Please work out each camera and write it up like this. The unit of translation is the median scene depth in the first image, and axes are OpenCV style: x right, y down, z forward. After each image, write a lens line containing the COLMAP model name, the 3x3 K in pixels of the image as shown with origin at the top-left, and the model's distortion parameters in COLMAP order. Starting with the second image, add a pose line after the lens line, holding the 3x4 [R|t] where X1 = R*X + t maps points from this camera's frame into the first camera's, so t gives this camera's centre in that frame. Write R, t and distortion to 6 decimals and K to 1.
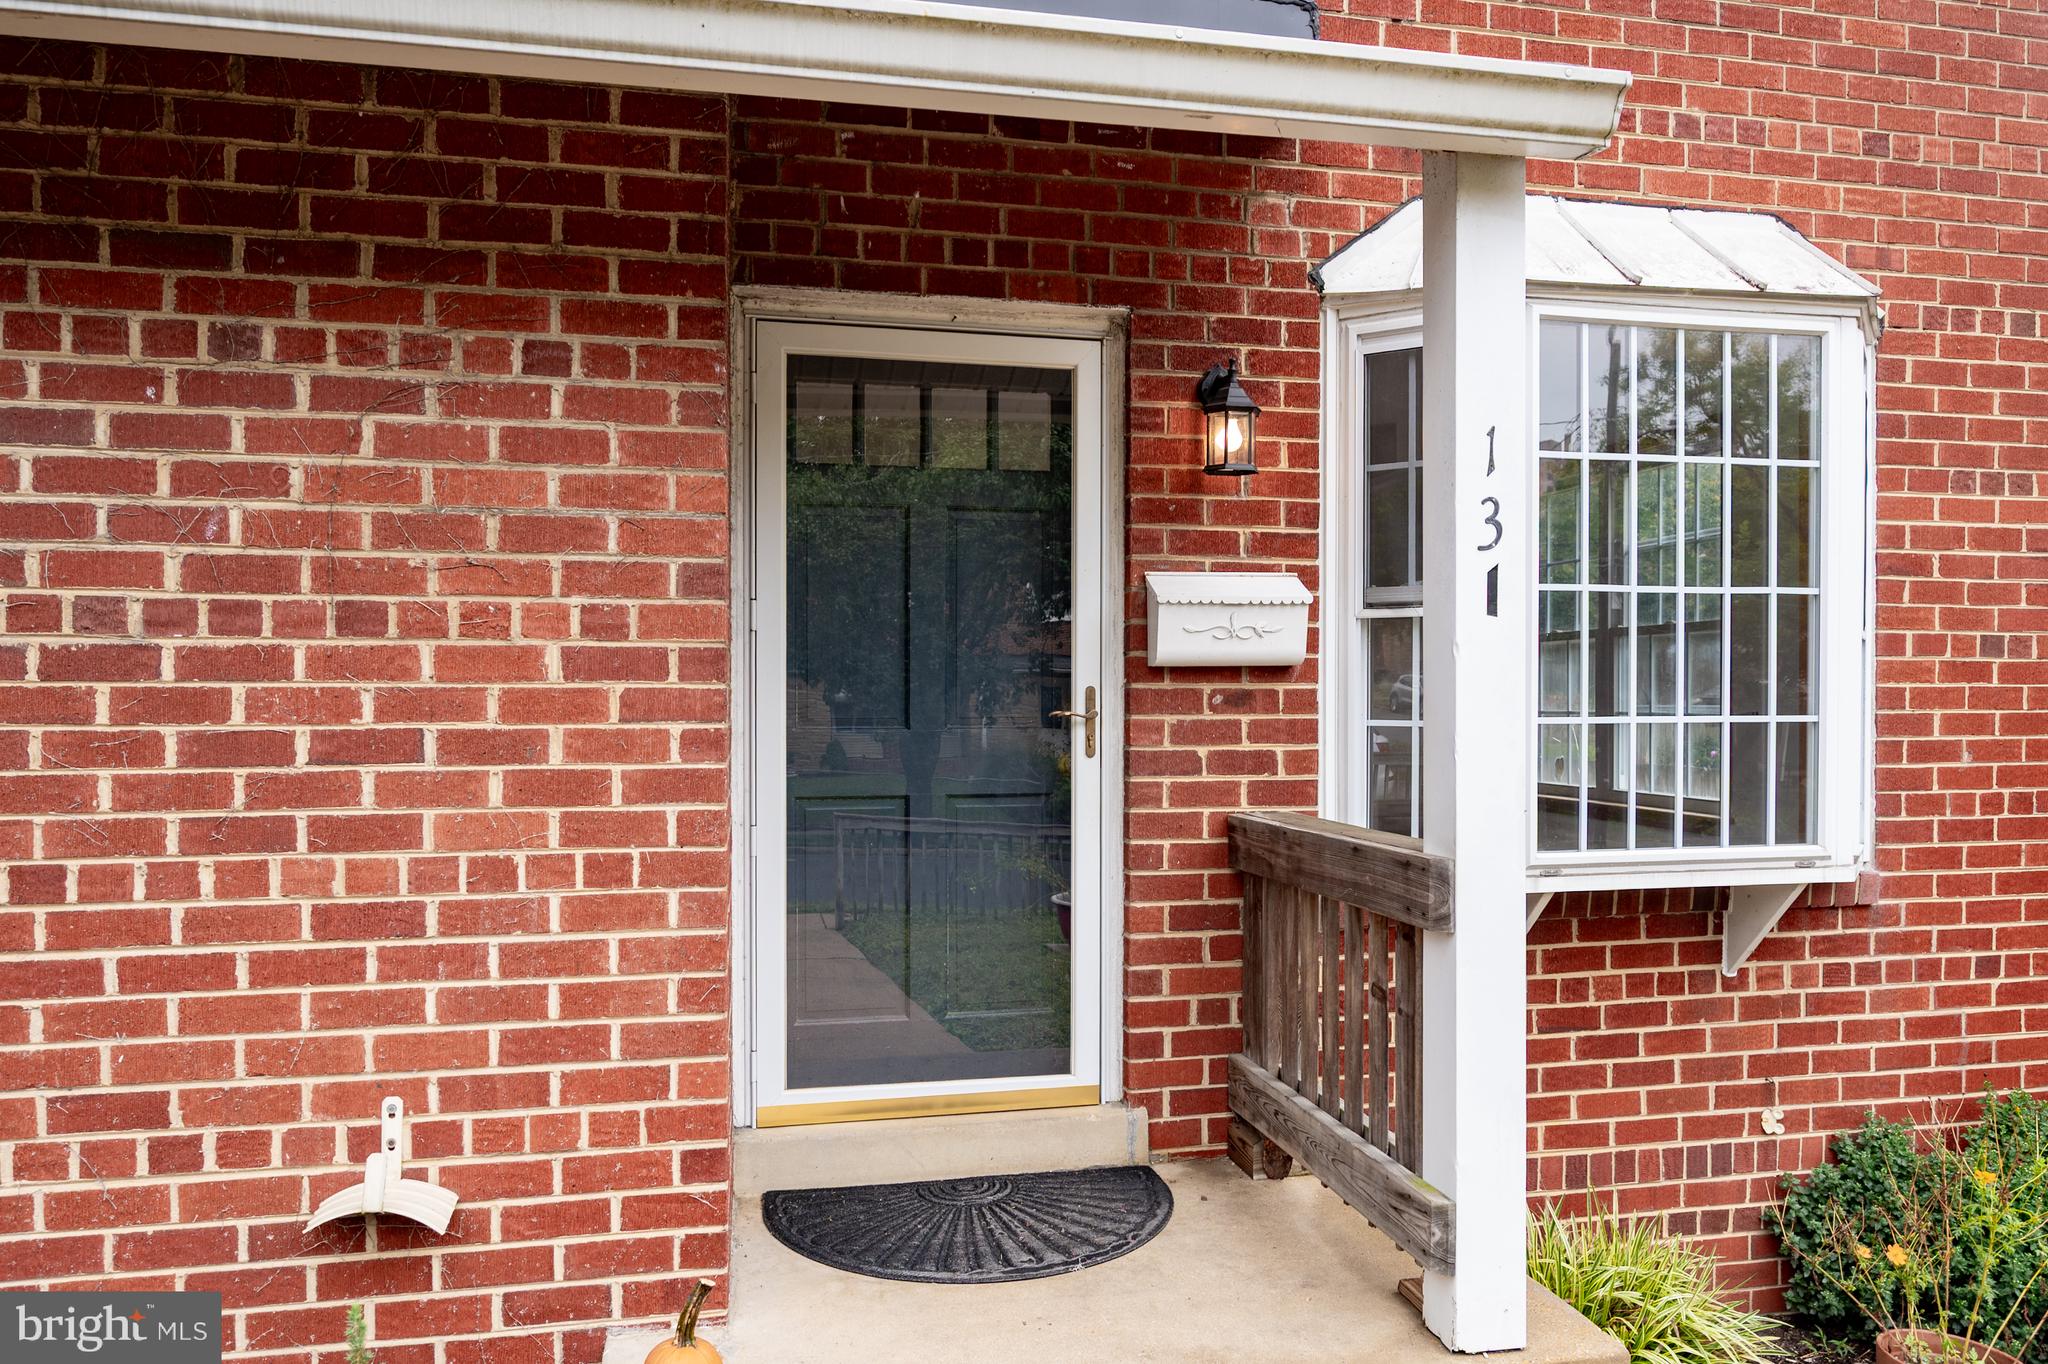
lens RADIAL K [[1394.5, 0, 1015.8], [0, 1394.5, 693.3], [0, 0, 1]] dist [-0.005416, 0.000921]
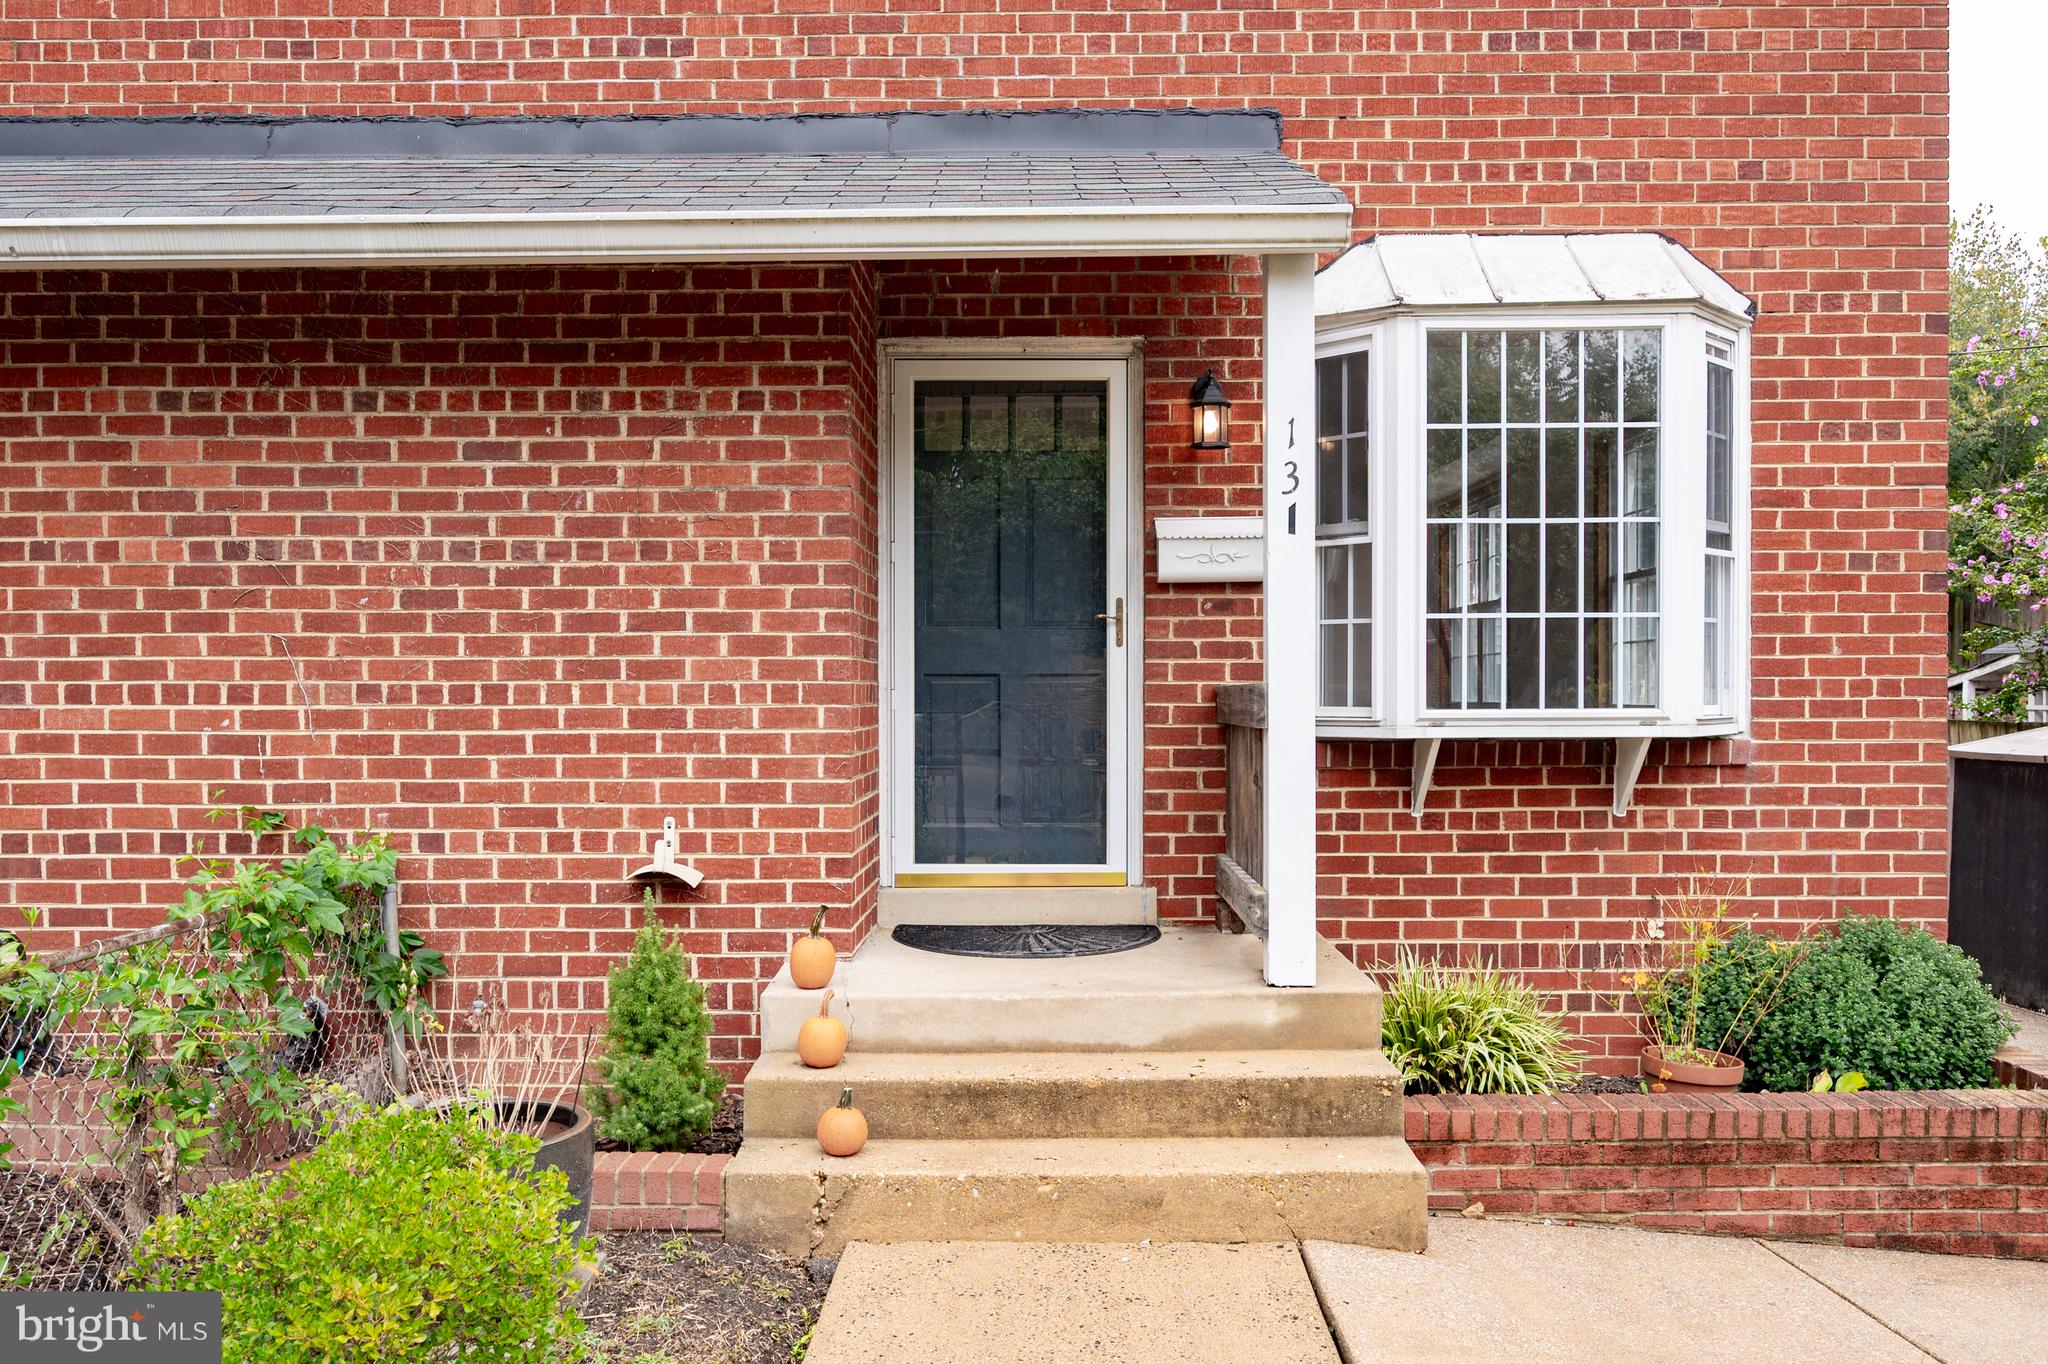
lens RADIAL K [[1515.0, 0, 980.6], [0, 1515.0, 680.9], [0, 0, 1]] dist [-0.007015, -0.001214]
pose [[0.971445, -0.000615, -0.237262, 0.301999], [0.000562, 1.000000, -0.000288, 0.086116], [0.237262, 0.000147, 0.971446, -0.597087]]
